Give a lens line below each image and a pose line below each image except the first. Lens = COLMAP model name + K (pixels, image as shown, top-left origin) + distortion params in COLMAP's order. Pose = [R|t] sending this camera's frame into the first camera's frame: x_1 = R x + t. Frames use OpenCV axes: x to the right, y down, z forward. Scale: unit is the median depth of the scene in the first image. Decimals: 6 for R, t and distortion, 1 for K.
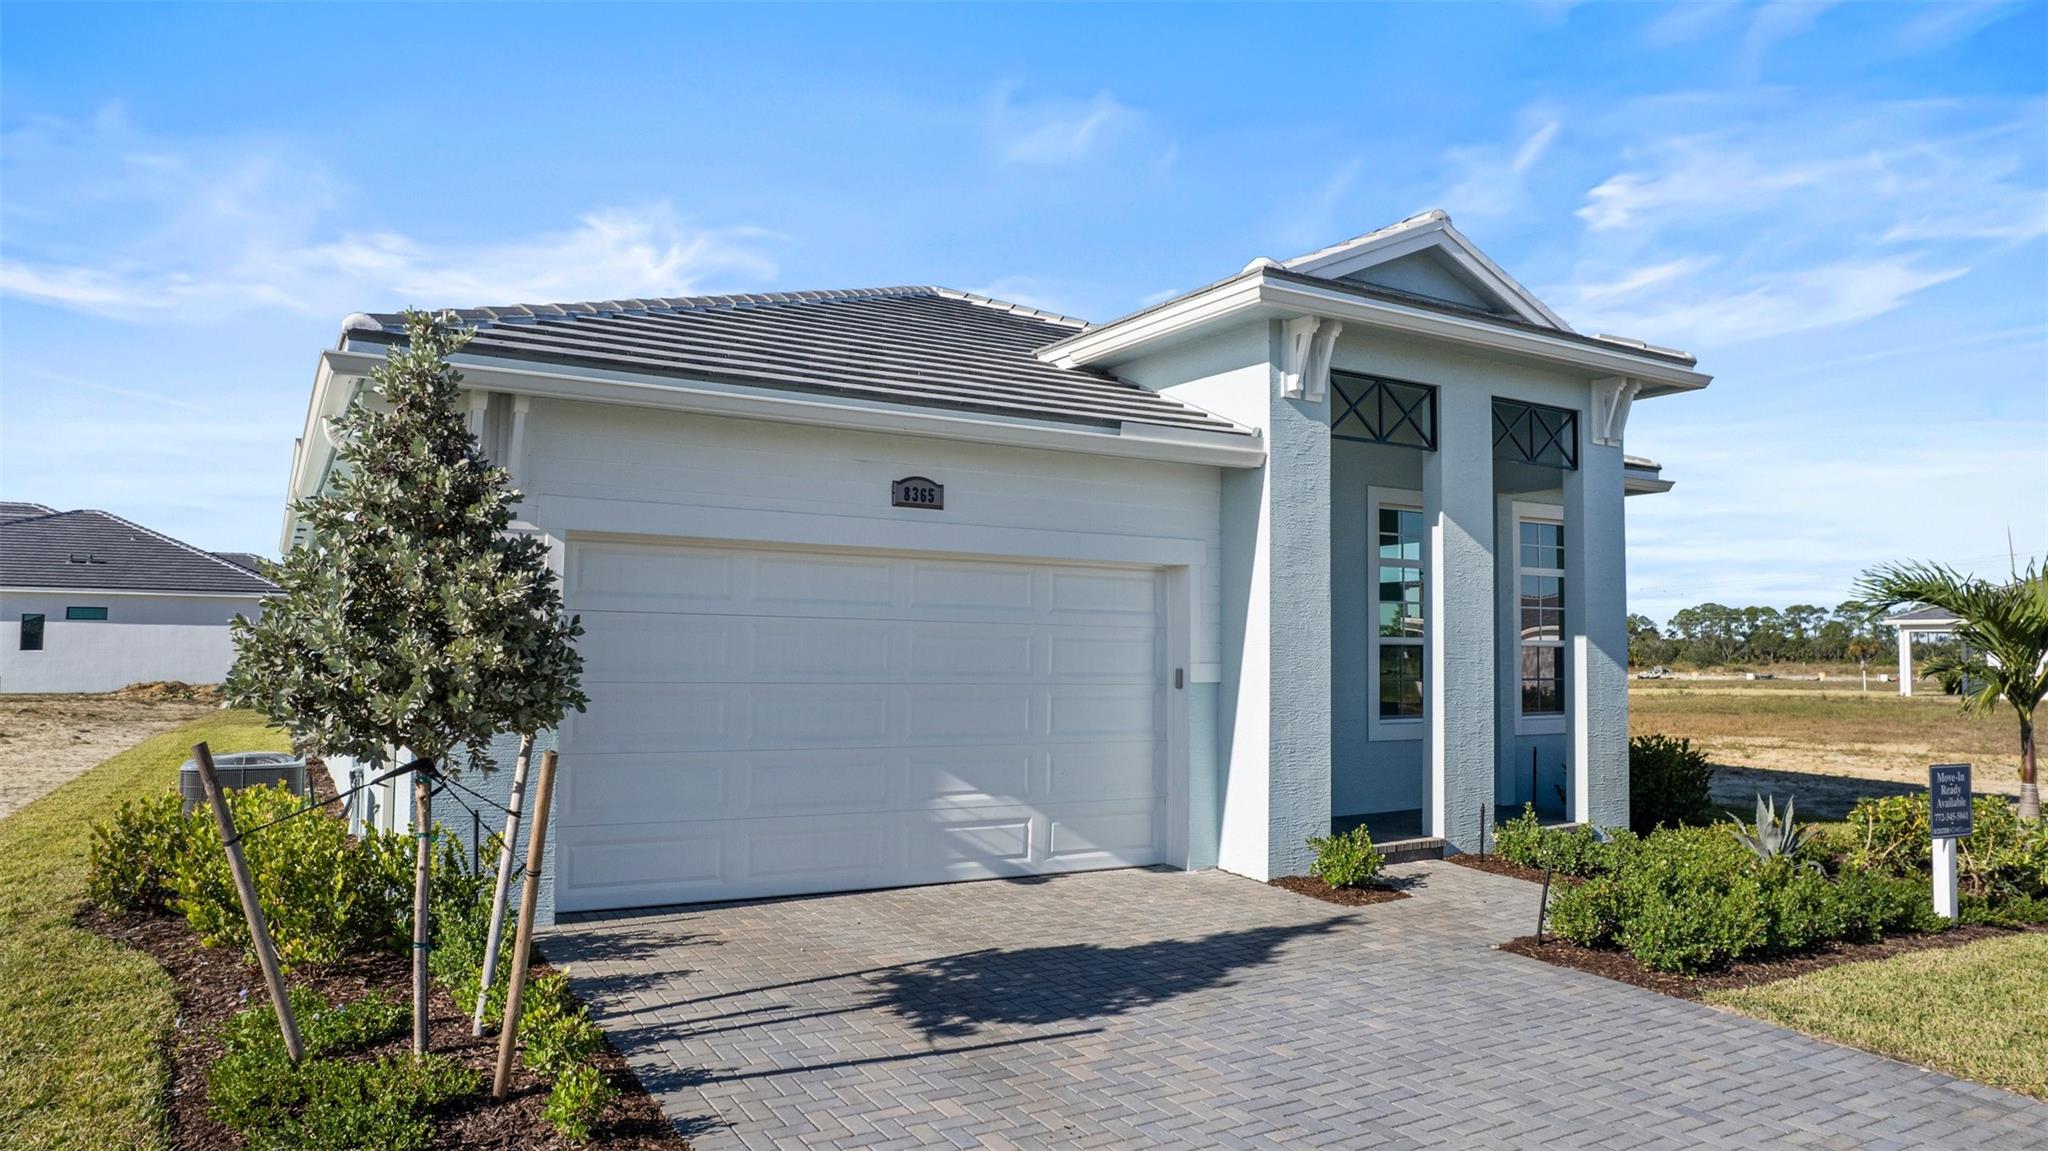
lens RADIAL K [[1327.9, 0, 1024.0], [0, 1327.9, 575.5], [0, 0, 1]] dist [-0.008720, 0.000701]
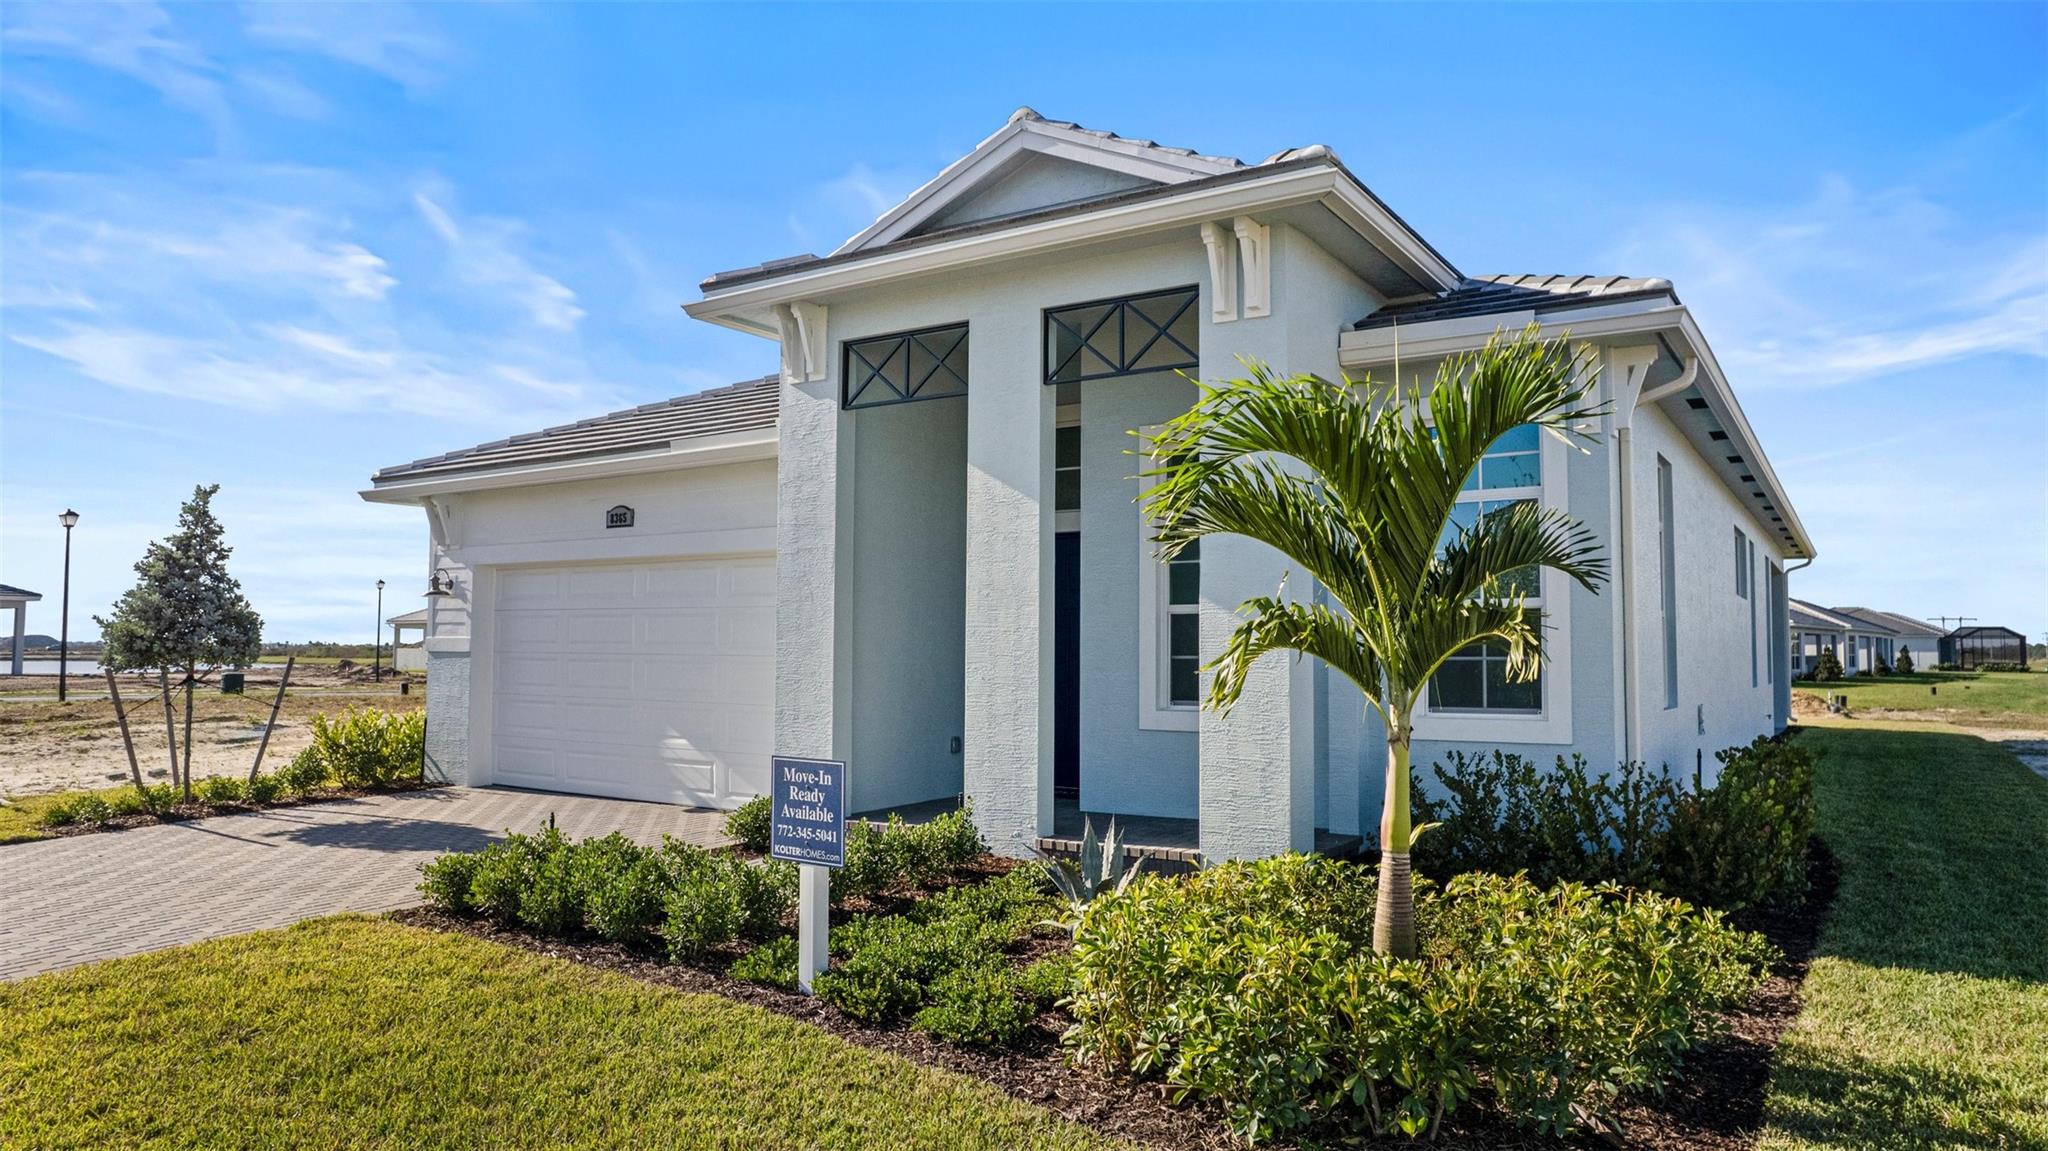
lens RADIAL K [[1299.8, 0, 1024.0], [0, 1299.8, 575.5], [0, 0, 1]] dist [-0.005290, -0.000528]
pose [[0.437763, -0.062307, -0.896929, 1.215929], [0.055566, 0.997564, -0.042178, 0.073350], [0.897371, -0.031375, 0.440159, 0.716247]]
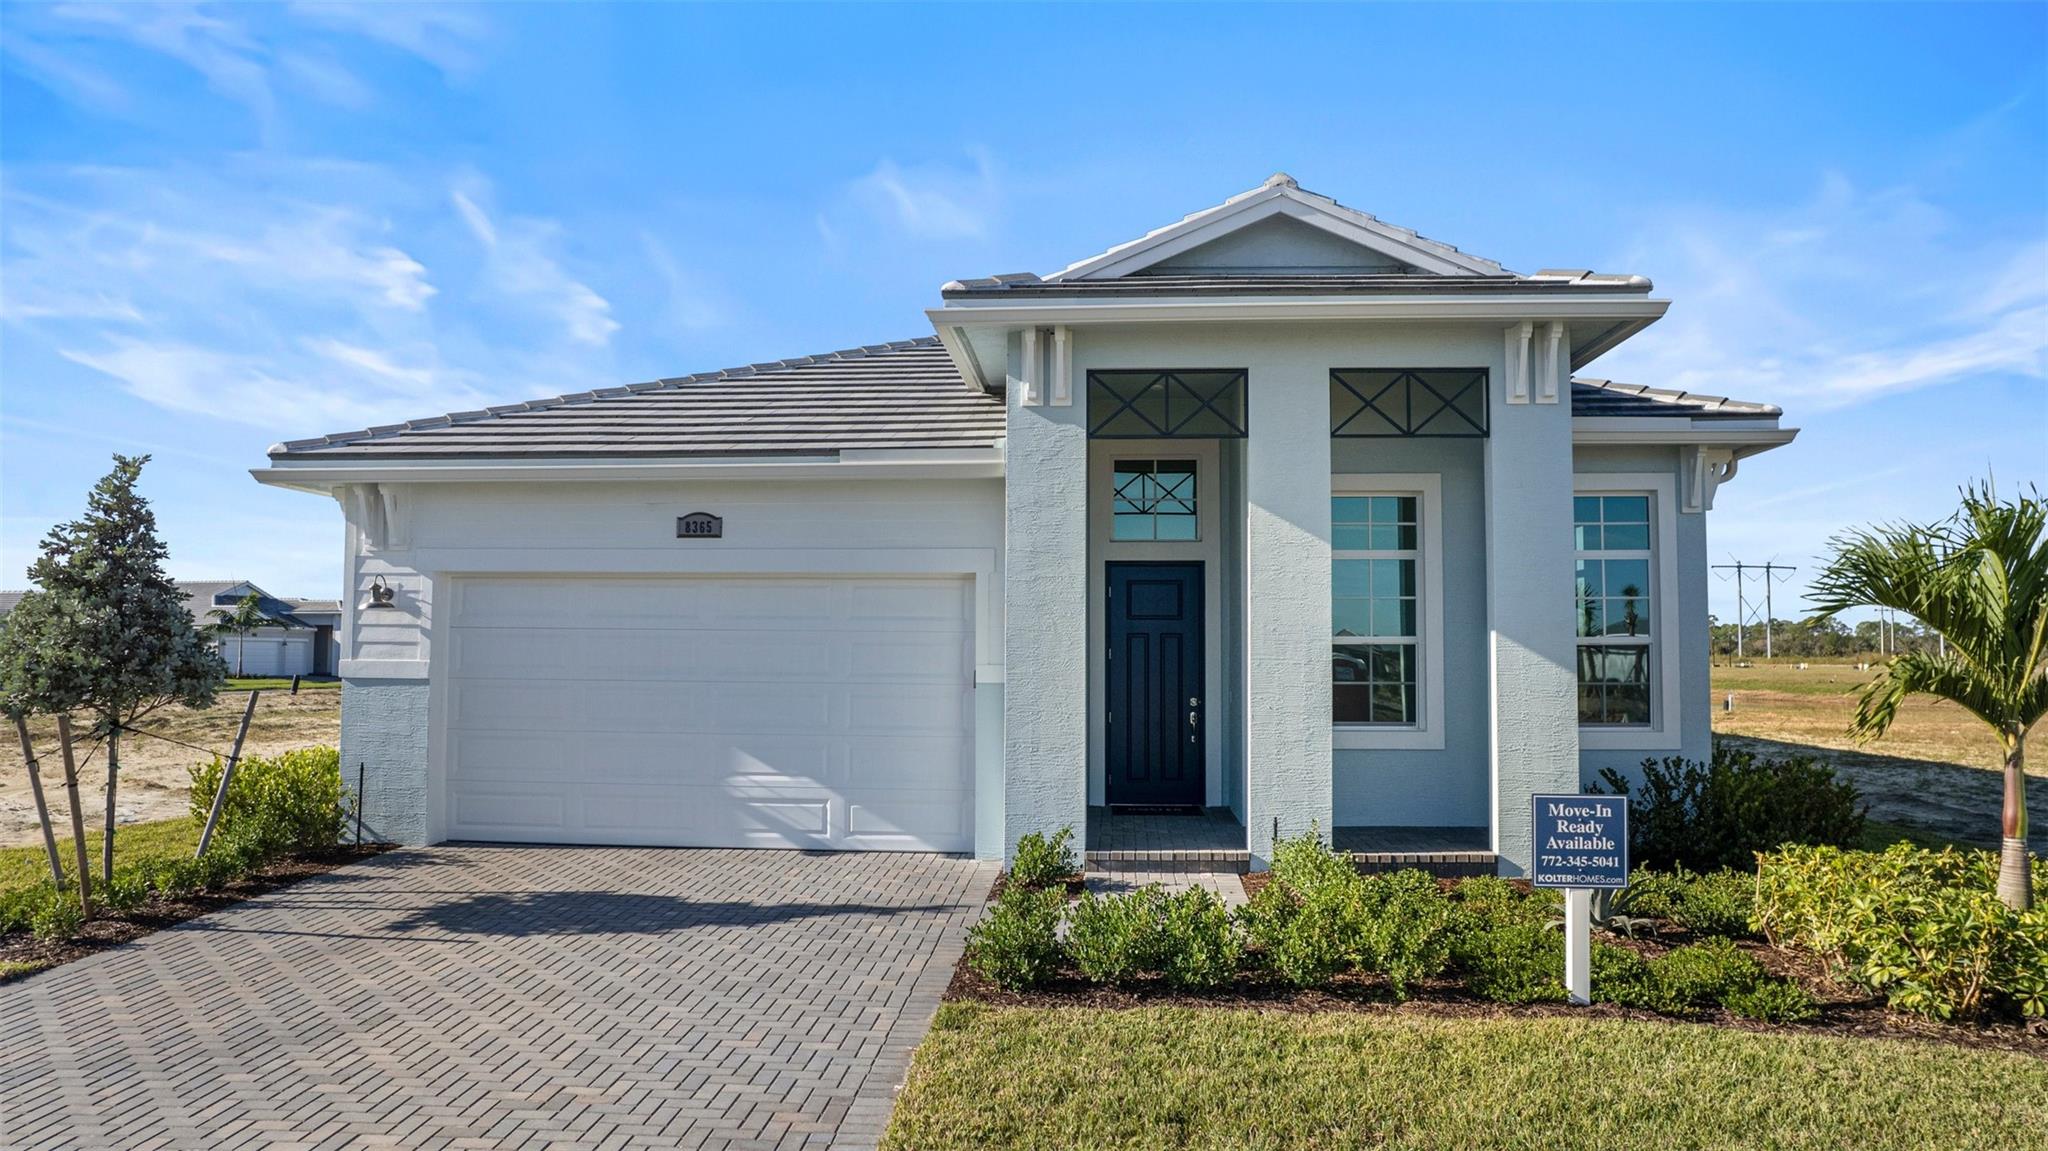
lens RADIAL K [[1281.6, 0, 1019.4], [0, 1281.6, 597.7], [0, 0, 1]] dist [-0.026624, -0.000143]
pose [[0.826187, -0.031233, -0.562529, 0.755364], [0.039828, 0.999202, 0.003017, 0.011026], [0.561986, -0.024897, 0.826772, 0.177219]]
